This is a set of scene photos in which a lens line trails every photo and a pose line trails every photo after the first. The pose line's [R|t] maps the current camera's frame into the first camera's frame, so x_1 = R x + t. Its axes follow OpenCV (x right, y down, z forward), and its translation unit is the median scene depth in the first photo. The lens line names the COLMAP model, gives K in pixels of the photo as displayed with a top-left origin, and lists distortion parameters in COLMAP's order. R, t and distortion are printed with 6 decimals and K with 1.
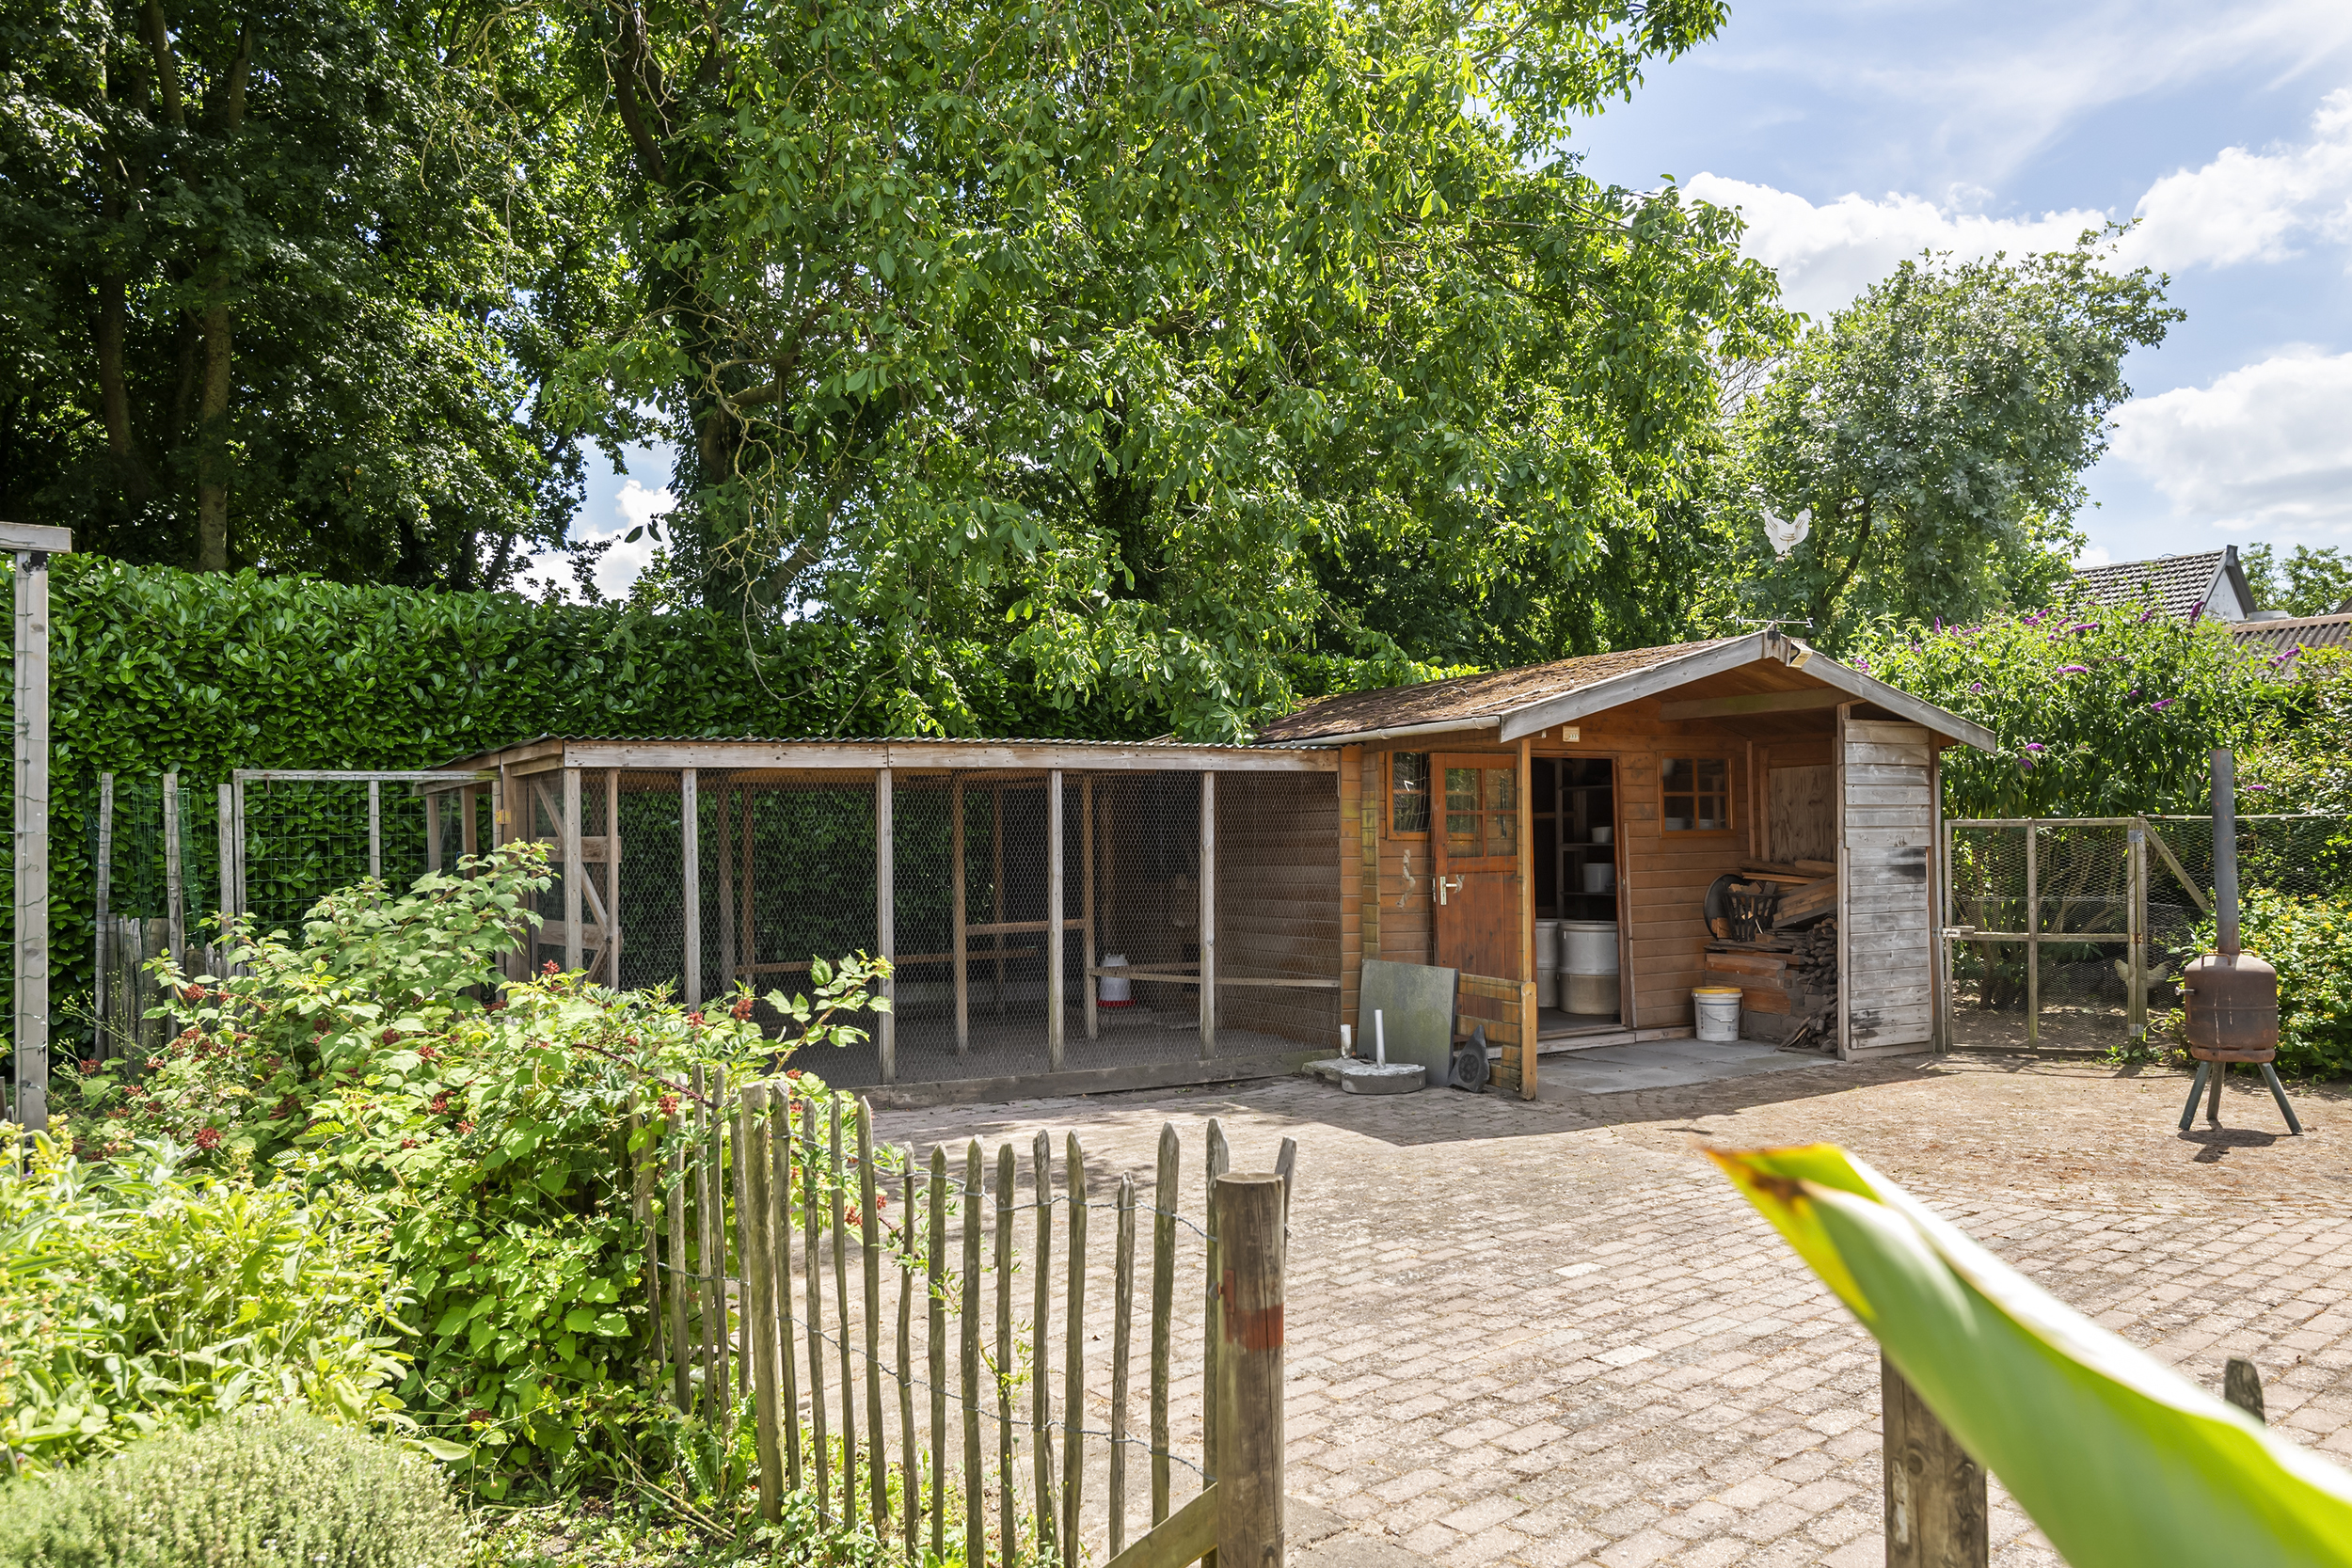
lens RADIAL K [[1590.2, 0, 1176.0], [0, 1590.2, 784.0], [0, 0, 1]] dist [0.042299, -0.035916]
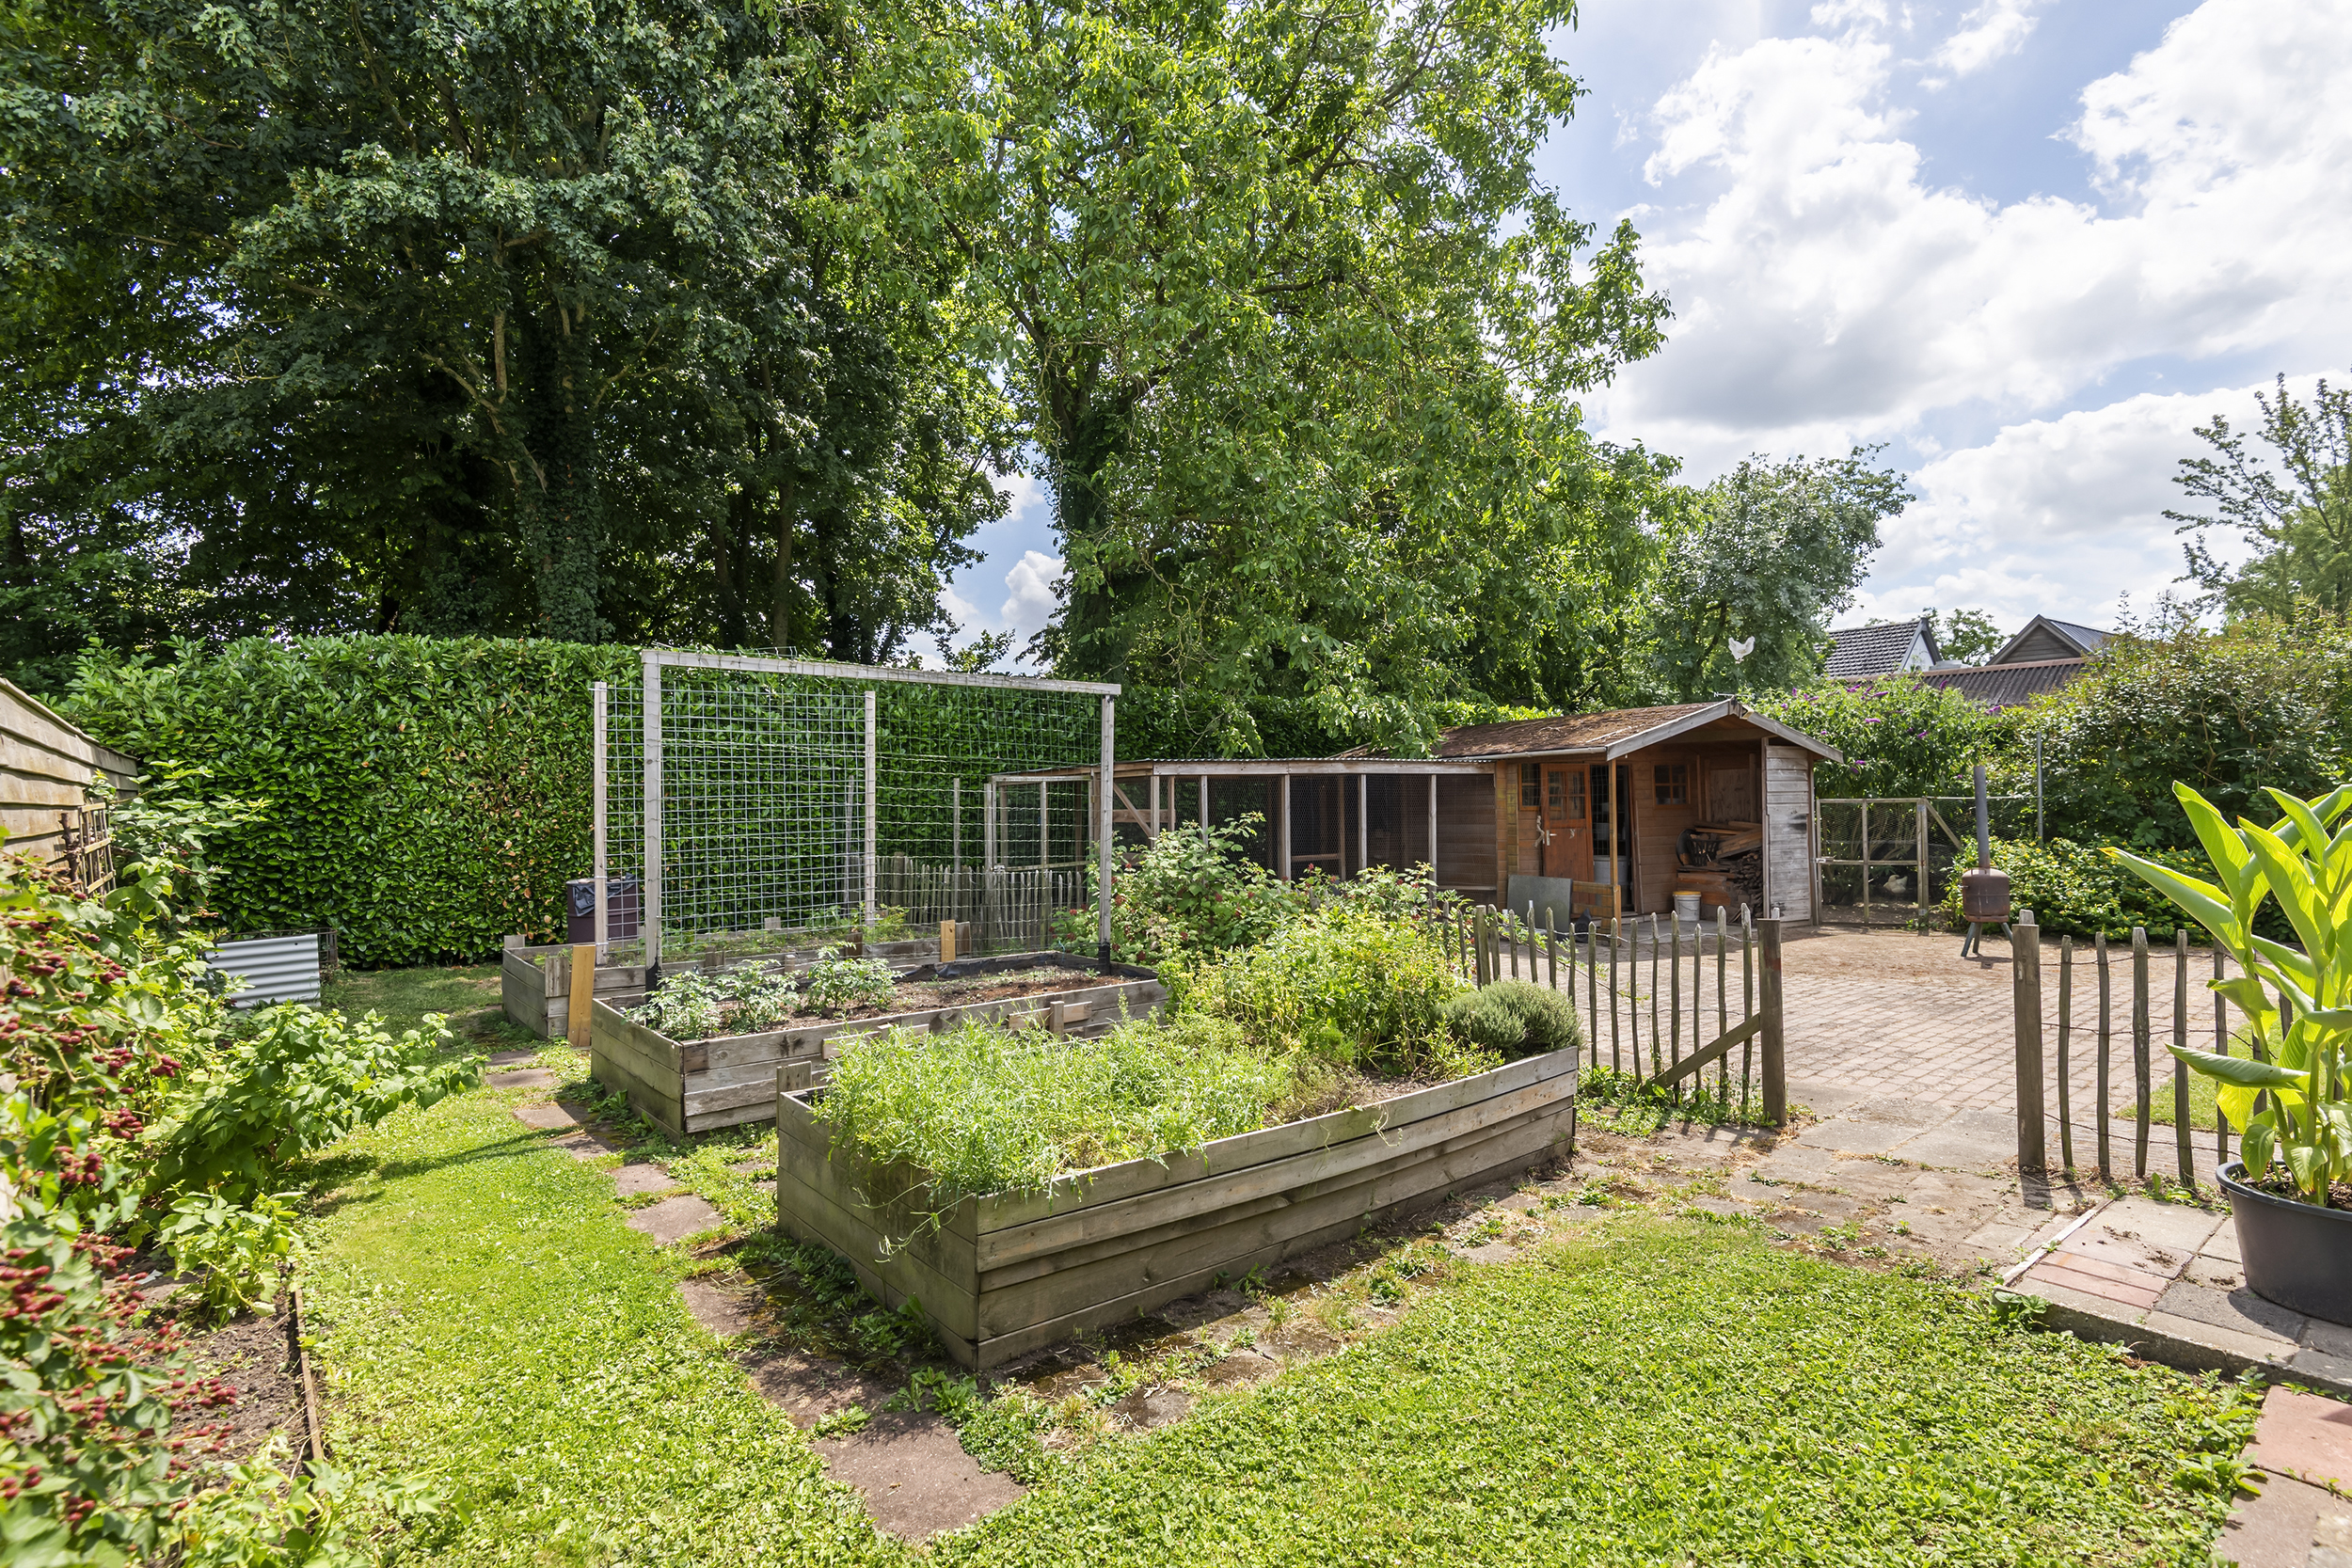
lens RADIAL K [[1111.3, 0, 1174.5], [0, 1111.3, 747.0], [0, 0, 1]] dist [0.000755, 0.000049]
pose [[1.000000, -0.000309, -0.000239, -0.201305], [0.000305, 0.999847, -0.017479, -0.012073], [0.000244, 0.017479, 0.999847, -0.218112]]
